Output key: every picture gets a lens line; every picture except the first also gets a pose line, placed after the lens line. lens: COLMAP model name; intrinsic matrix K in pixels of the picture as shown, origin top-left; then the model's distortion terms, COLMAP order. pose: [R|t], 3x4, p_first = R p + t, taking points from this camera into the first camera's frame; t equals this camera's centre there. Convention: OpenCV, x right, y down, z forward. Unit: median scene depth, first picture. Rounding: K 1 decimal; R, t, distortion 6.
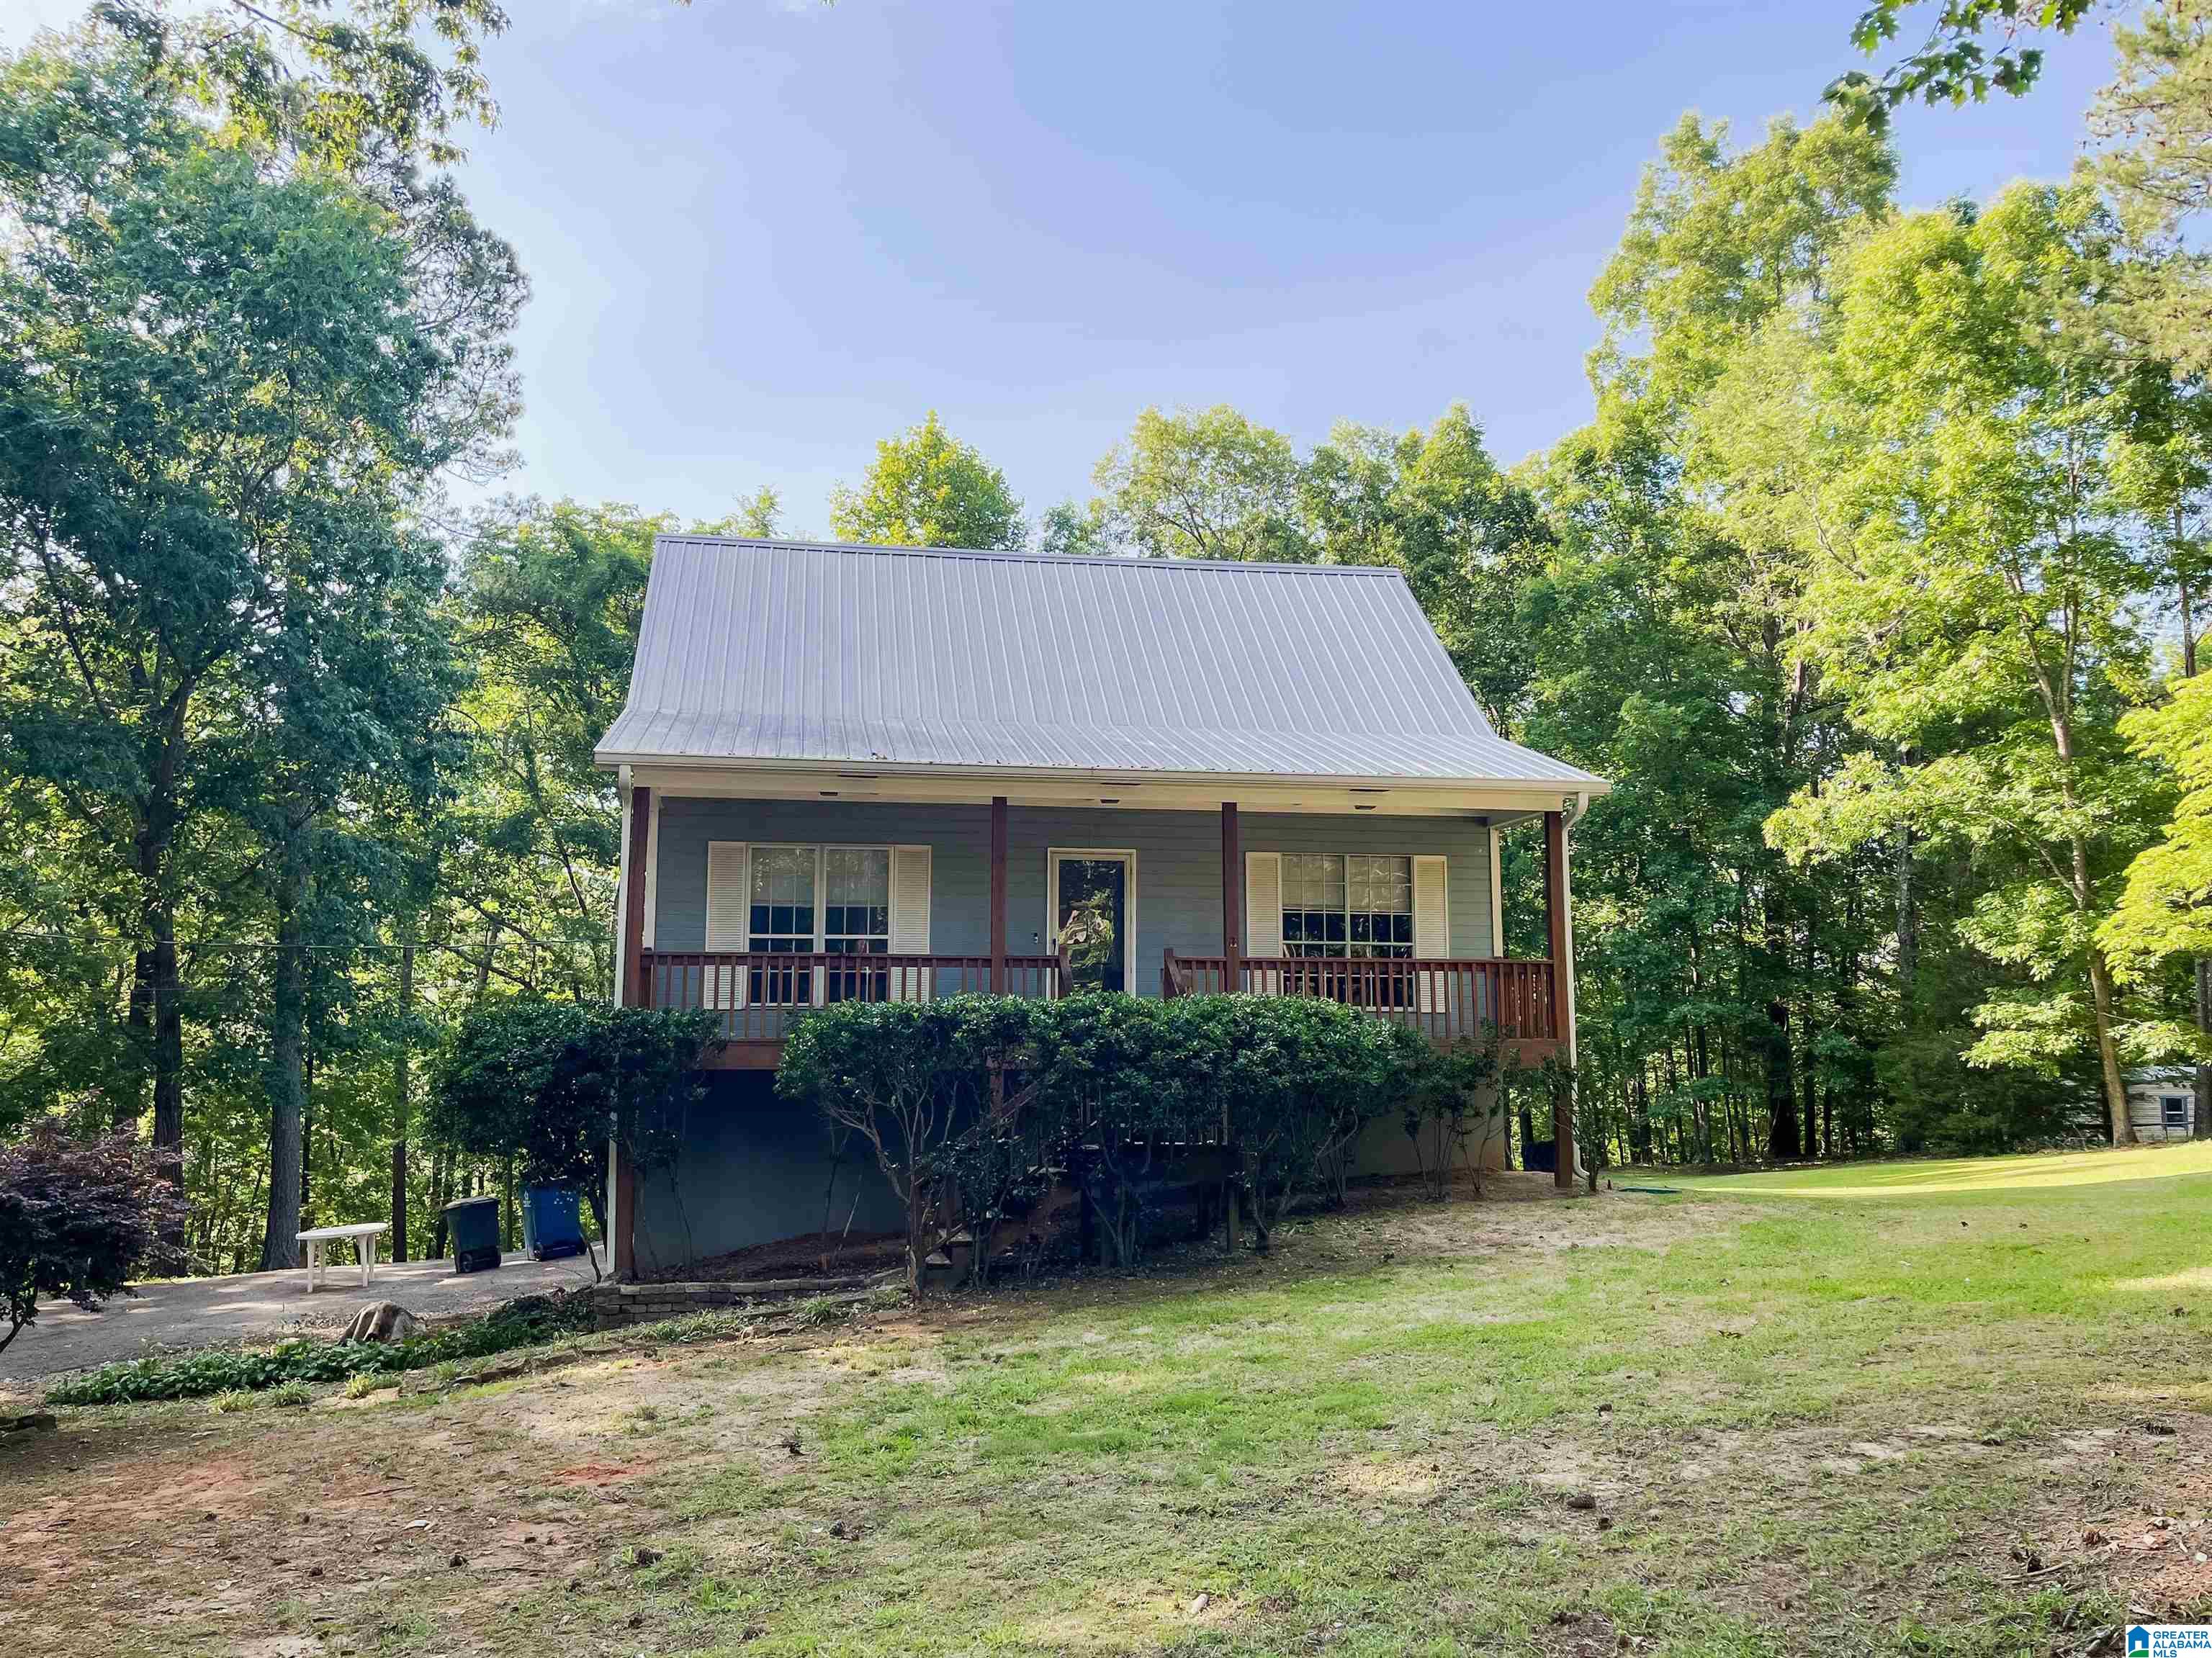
lens RADIAL K [[1739.8, 0, 1114.7], [0, 1739.8, 869.6], [0, 0, 1]] dist [0.067562, -0.001778]
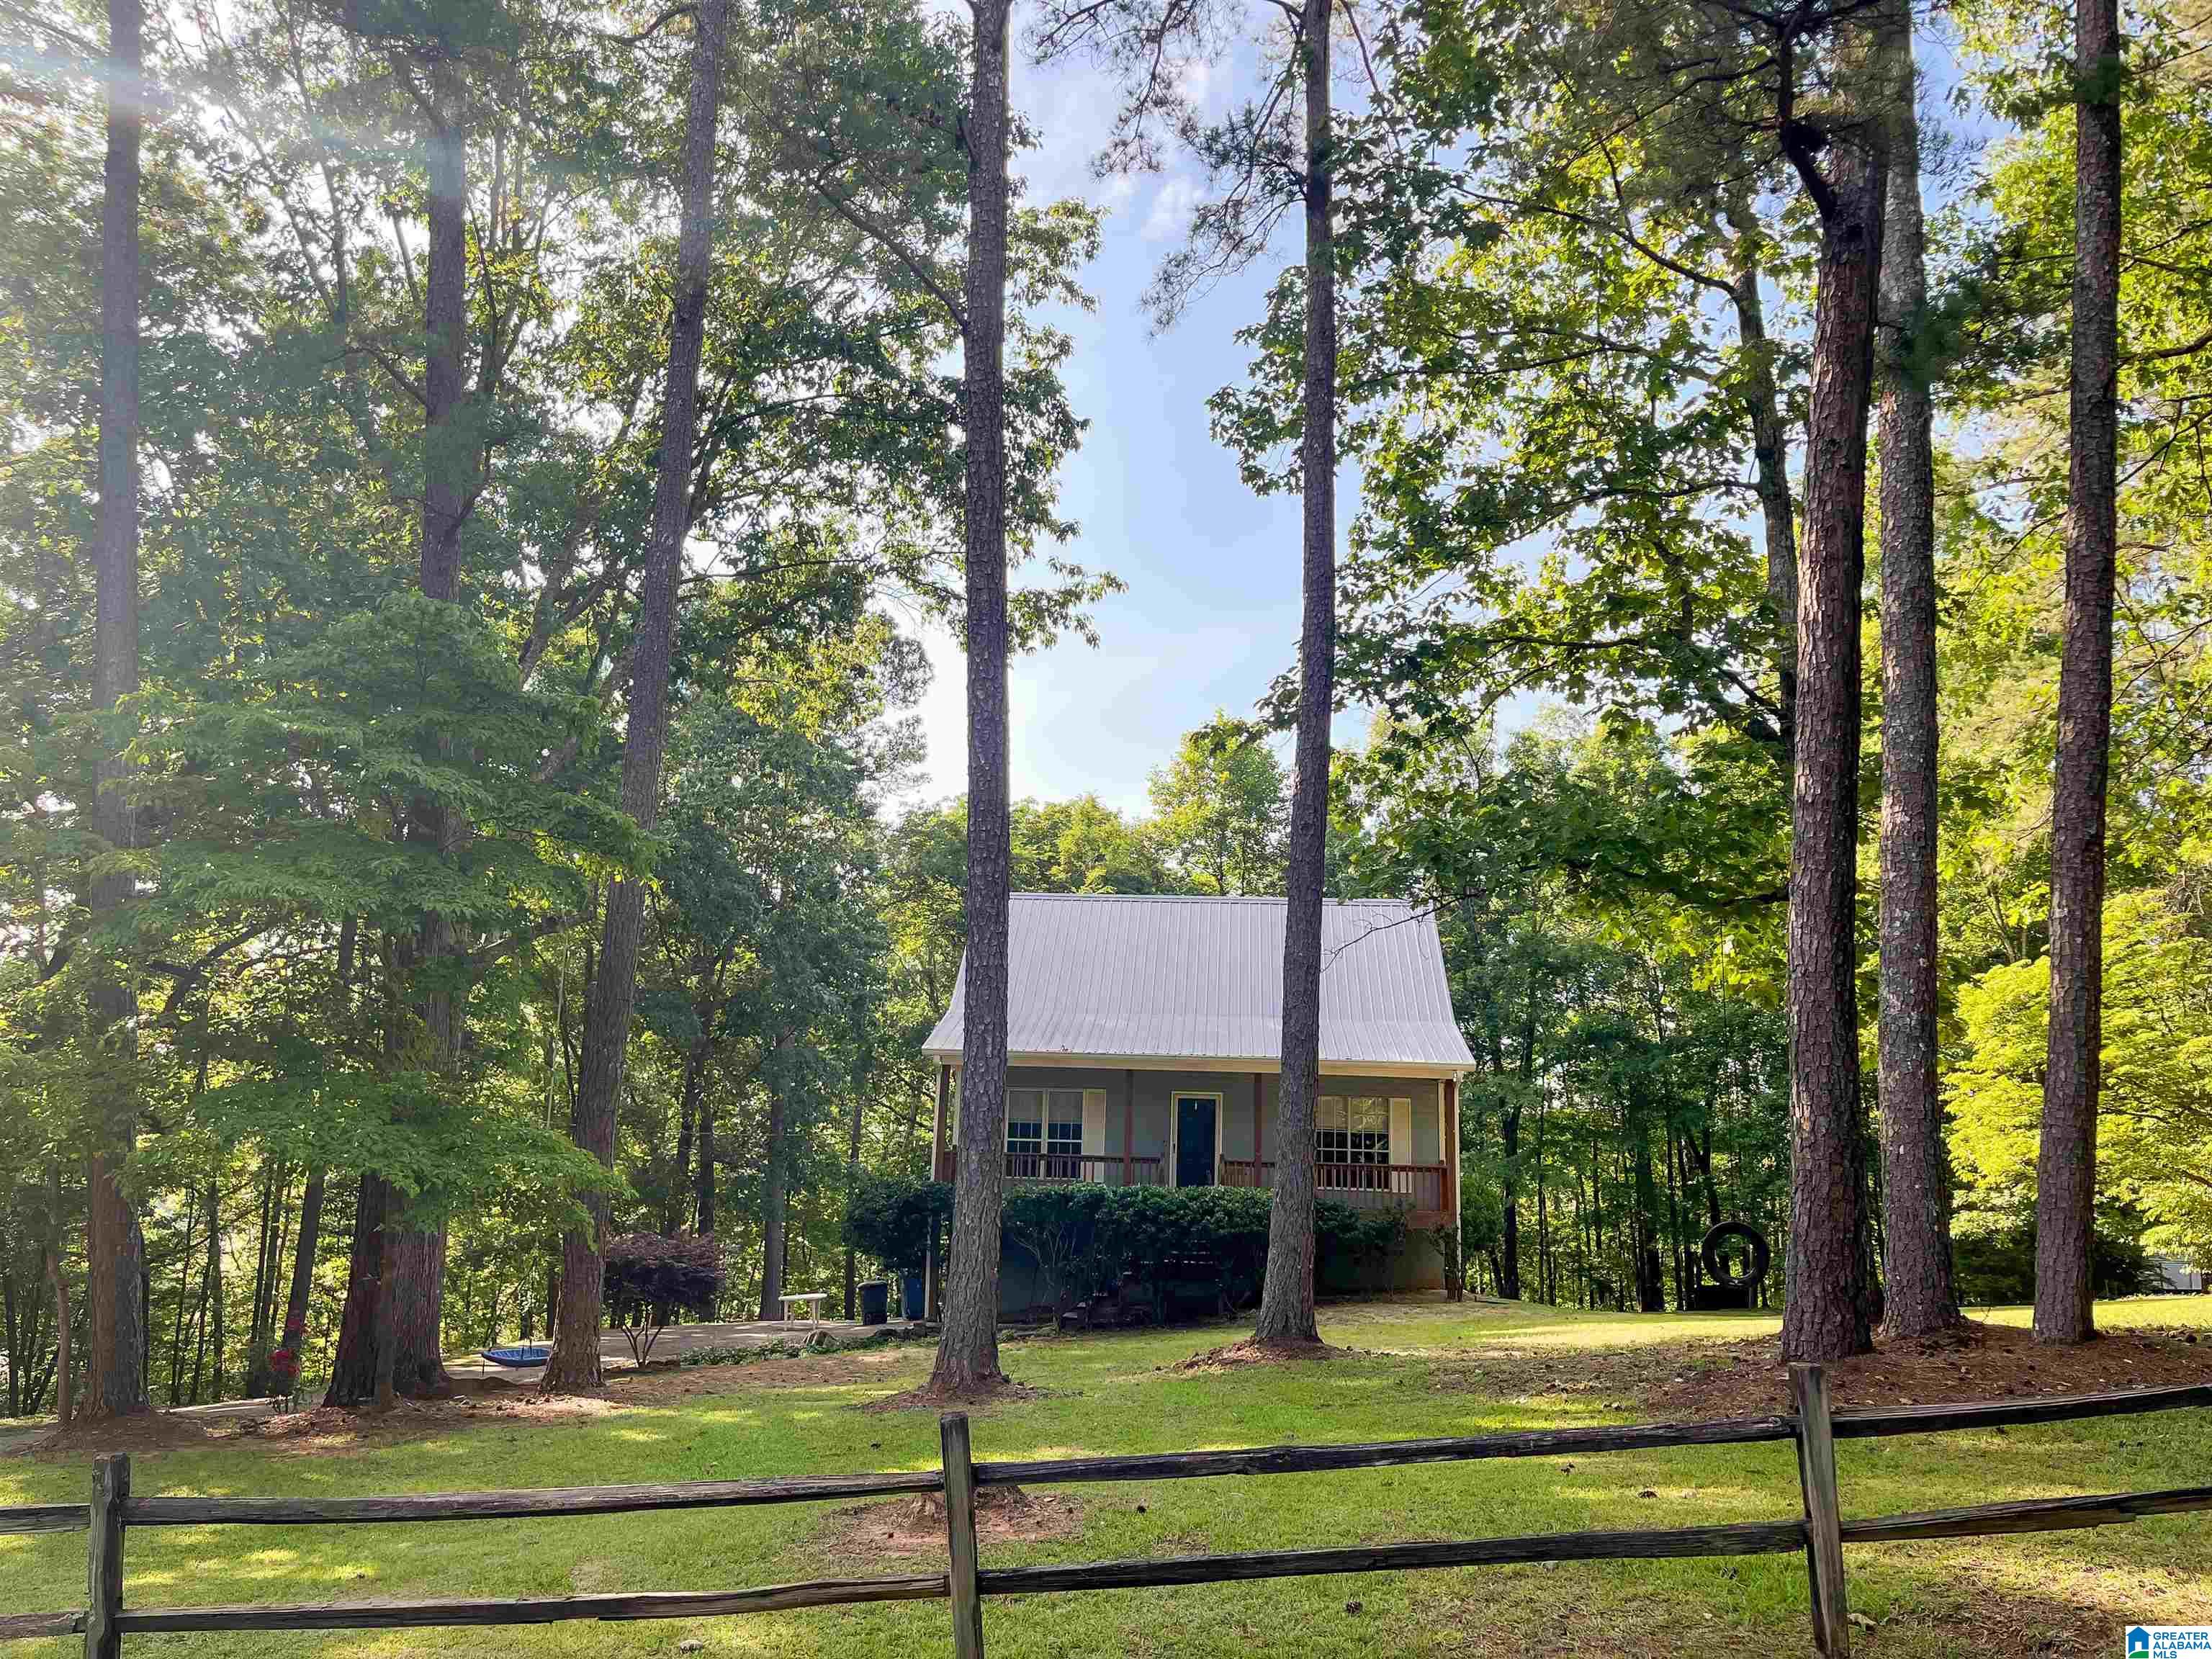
lens RADIAL K [[1739.9, 0, 1114.7], [0, 1739.9, 870.1], [0, 0, 1]] dist [0.067562, -0.001778]
pose [[0.969764, -0.015140, -0.243575, 0.338832], [-0.002166, 0.997500, -0.070627, -0.111452], [0.244036, 0.069019, 0.967307, -0.737374]]
